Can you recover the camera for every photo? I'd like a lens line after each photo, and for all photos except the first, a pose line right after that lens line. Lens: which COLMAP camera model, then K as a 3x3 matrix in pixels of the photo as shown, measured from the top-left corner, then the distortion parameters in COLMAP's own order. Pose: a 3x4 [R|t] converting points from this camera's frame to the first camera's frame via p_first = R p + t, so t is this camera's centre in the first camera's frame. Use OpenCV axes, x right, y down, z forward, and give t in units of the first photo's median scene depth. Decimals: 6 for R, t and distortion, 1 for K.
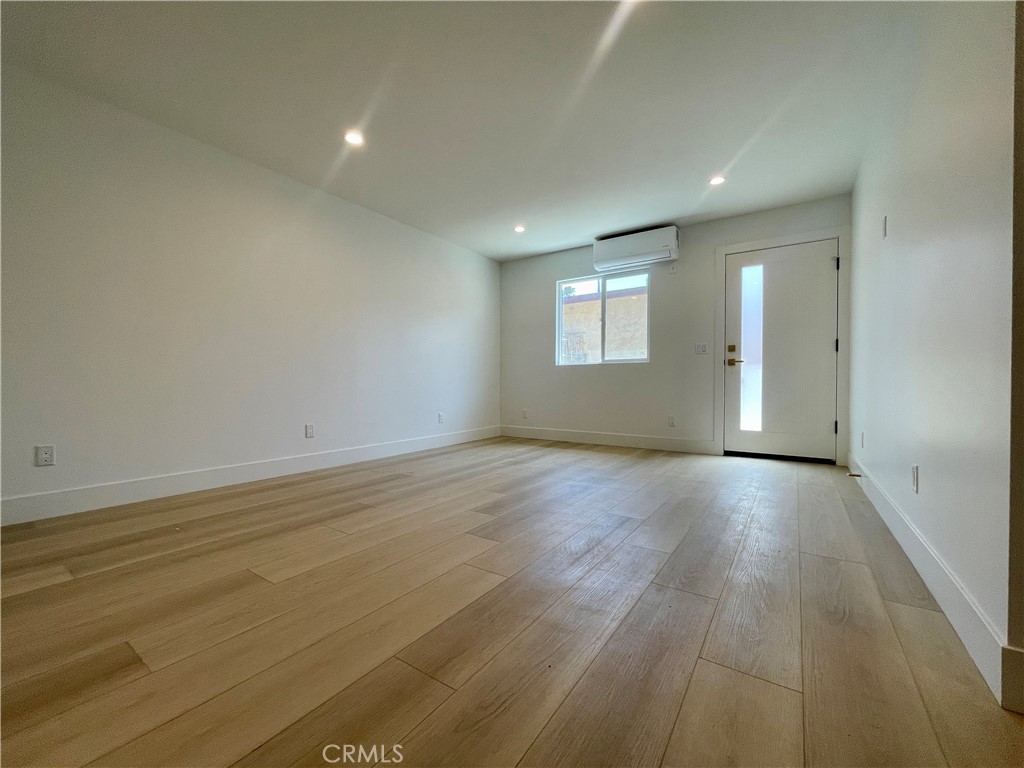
lens RADIAL K [[414.6, 0, 512.0], [0, 414.6, 384.0], [0, 0, 1]] dist [-0.002726, 0.000116]
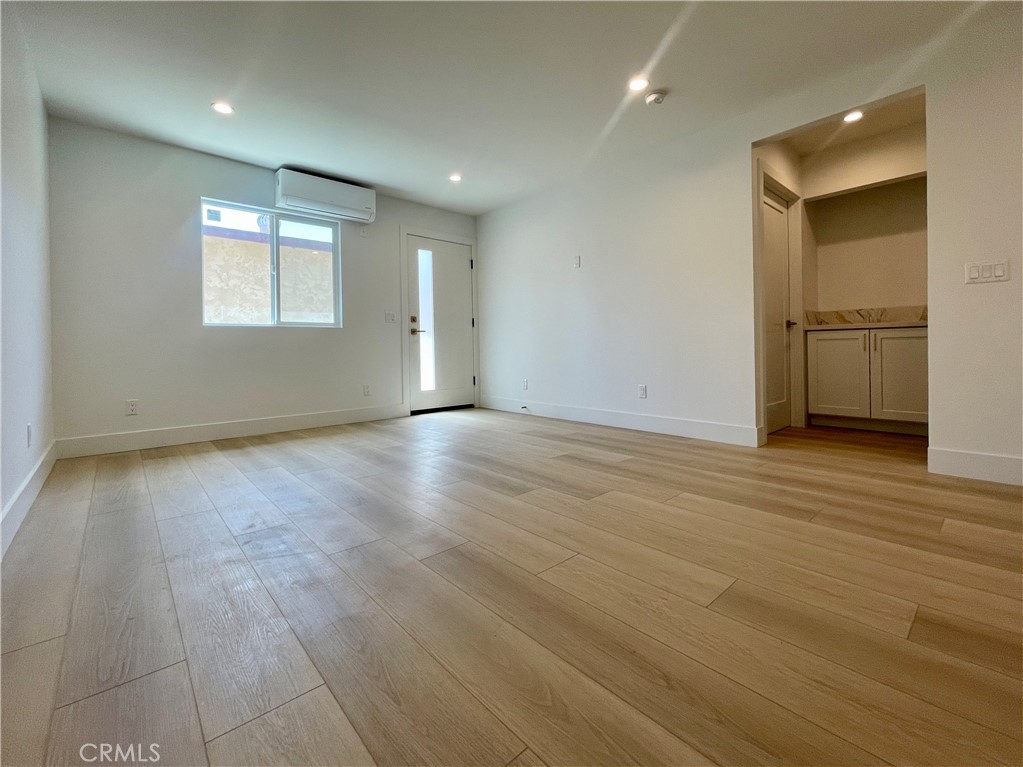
lens RADIAL K [[445.2, 0, 514.6], [0, 445.2, 350.9], [0, 0, 1]] dist [-0.003022, -0.000395]
pose [[0.235641, -0.009140, 0.971797, -0.552571], [0.015574, 0.999863, 0.005627, -0.002168], [-0.971715, 0.013809, 0.235751, 0.428435]]
